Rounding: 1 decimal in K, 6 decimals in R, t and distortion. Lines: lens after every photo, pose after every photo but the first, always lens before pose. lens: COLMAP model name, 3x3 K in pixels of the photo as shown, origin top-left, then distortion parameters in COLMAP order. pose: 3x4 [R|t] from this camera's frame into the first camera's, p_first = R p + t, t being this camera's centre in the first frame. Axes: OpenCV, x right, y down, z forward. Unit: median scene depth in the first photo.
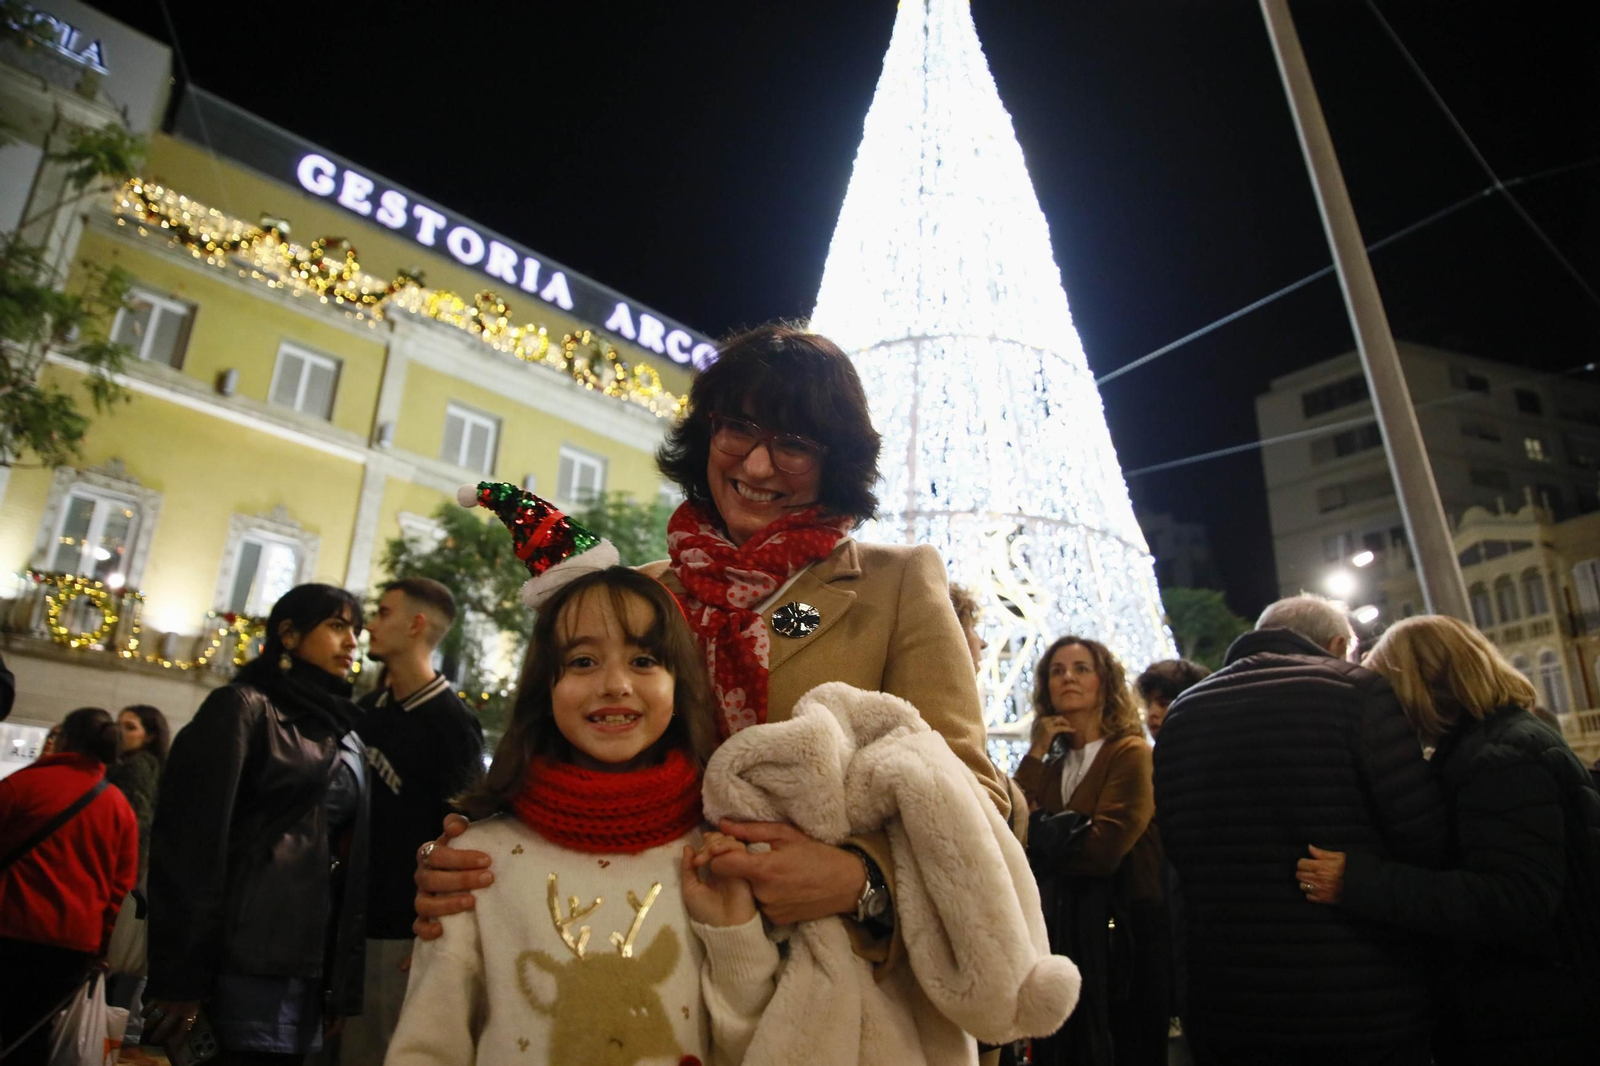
lens RADIAL K [[1113.1, 0, 796.9], [0, 1113.1, 559.2], [0, 0, 1]] dist [-0.142394, 0.113241]
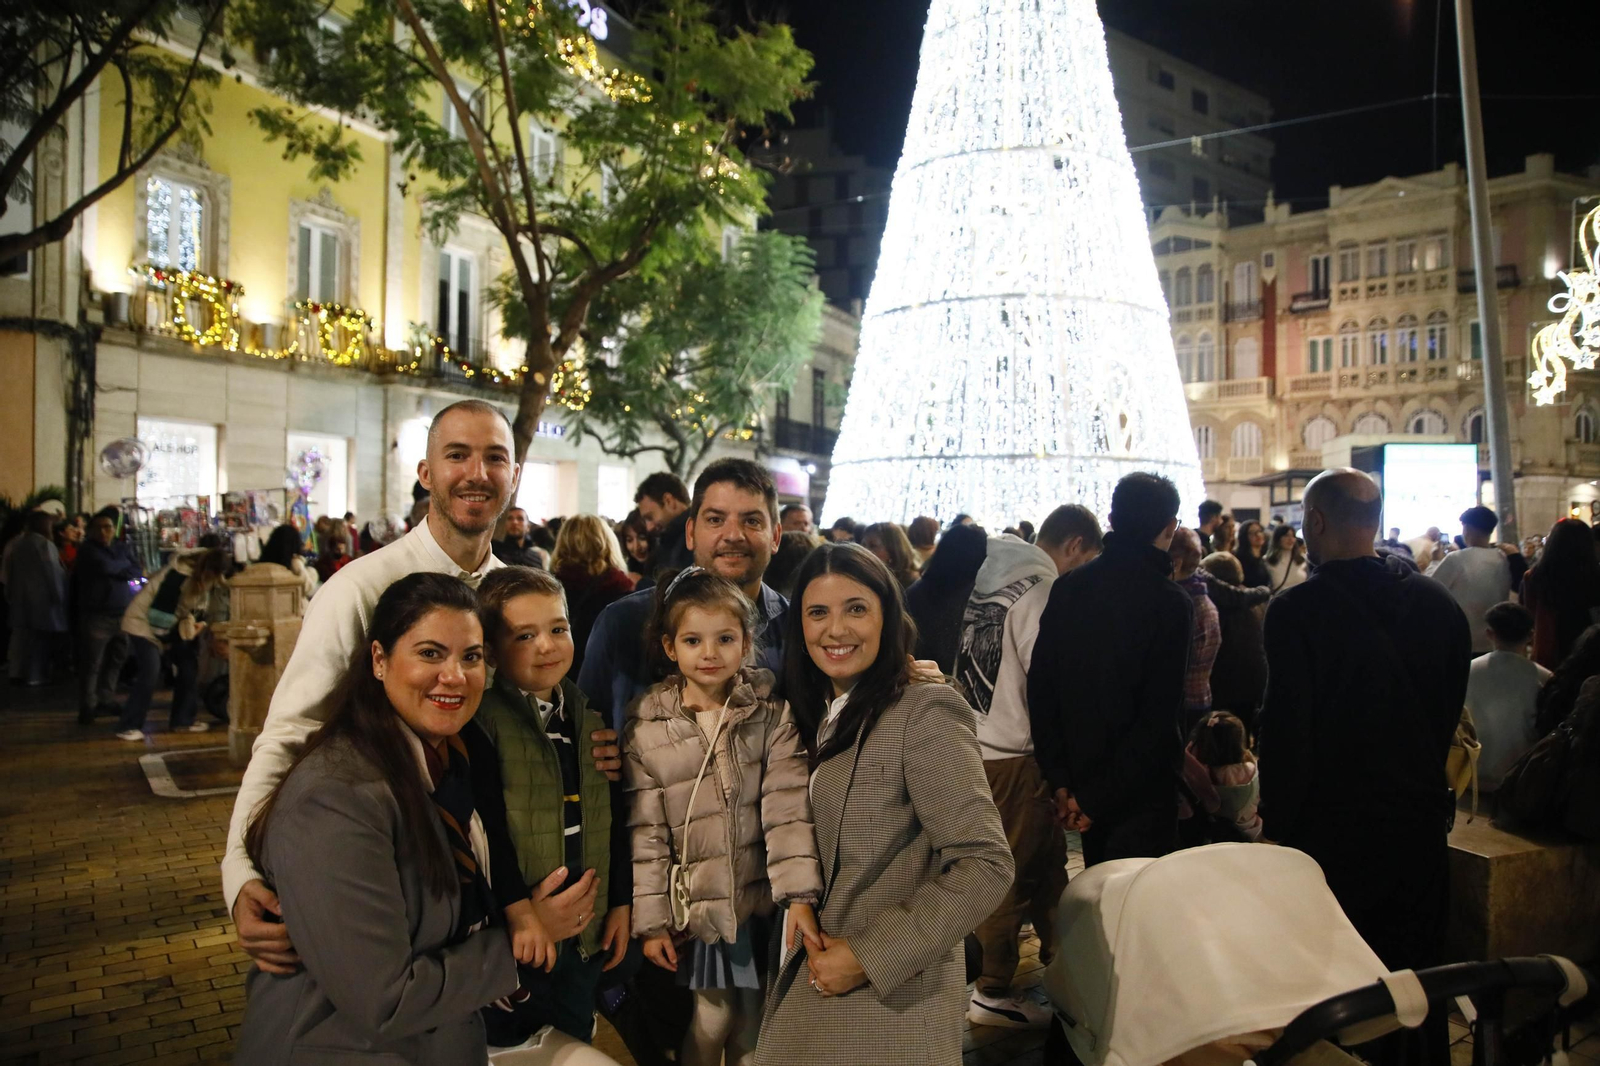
lens RADIAL K [[1113.1, 0, 796.9], [0, 1113.1, 559.2], [0, 0, 1]] dist [-0.142394, 0.113241]
pose [[0.938916, -0.031969, 0.342659, -0.361989], [-0.089192, 0.939052, 0.332003, -0.083587], [-0.332388, -0.342286, 0.878839, -0.114642]]
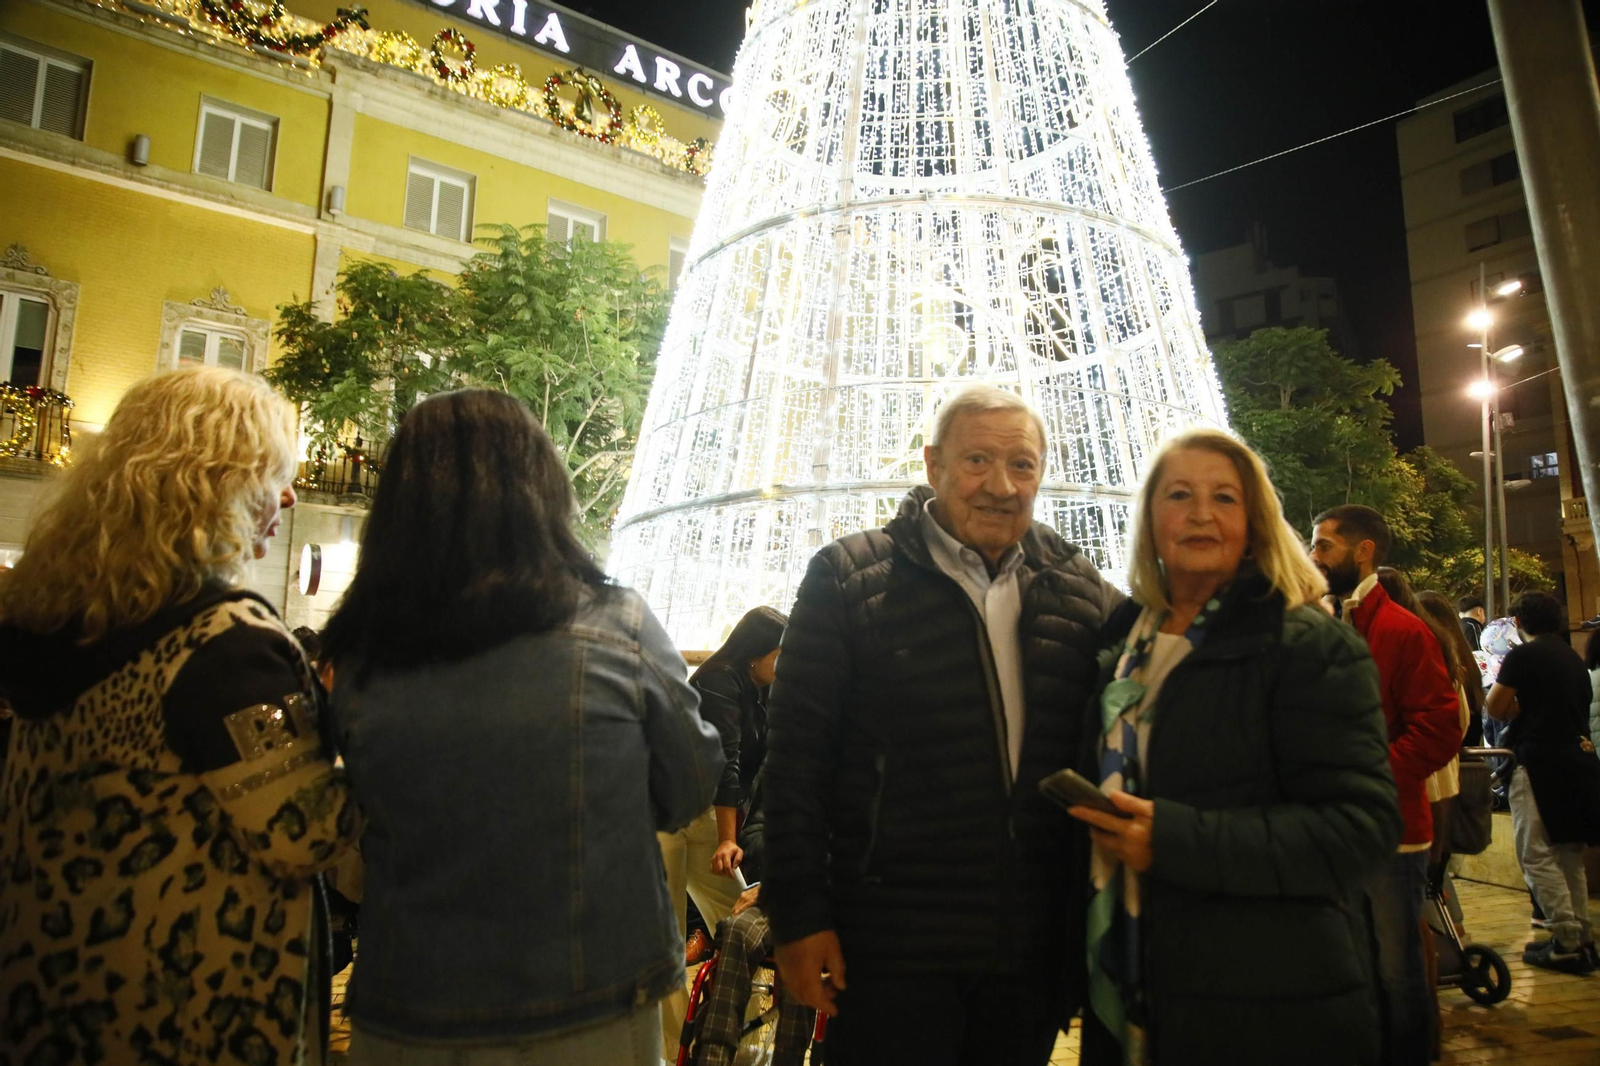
lens RADIAL K [[1113.1, 0, 796.9], [0, 1113.1, 559.2], [0, 0, 1]] dist [-0.142394, 0.113241]
pose [[0.992819, -0.038308, -0.113327, 0.078318], [0.059075, 0.980771, 0.186008, 0.028286], [0.104023, -0.191367, 0.975991, 0.119737]]
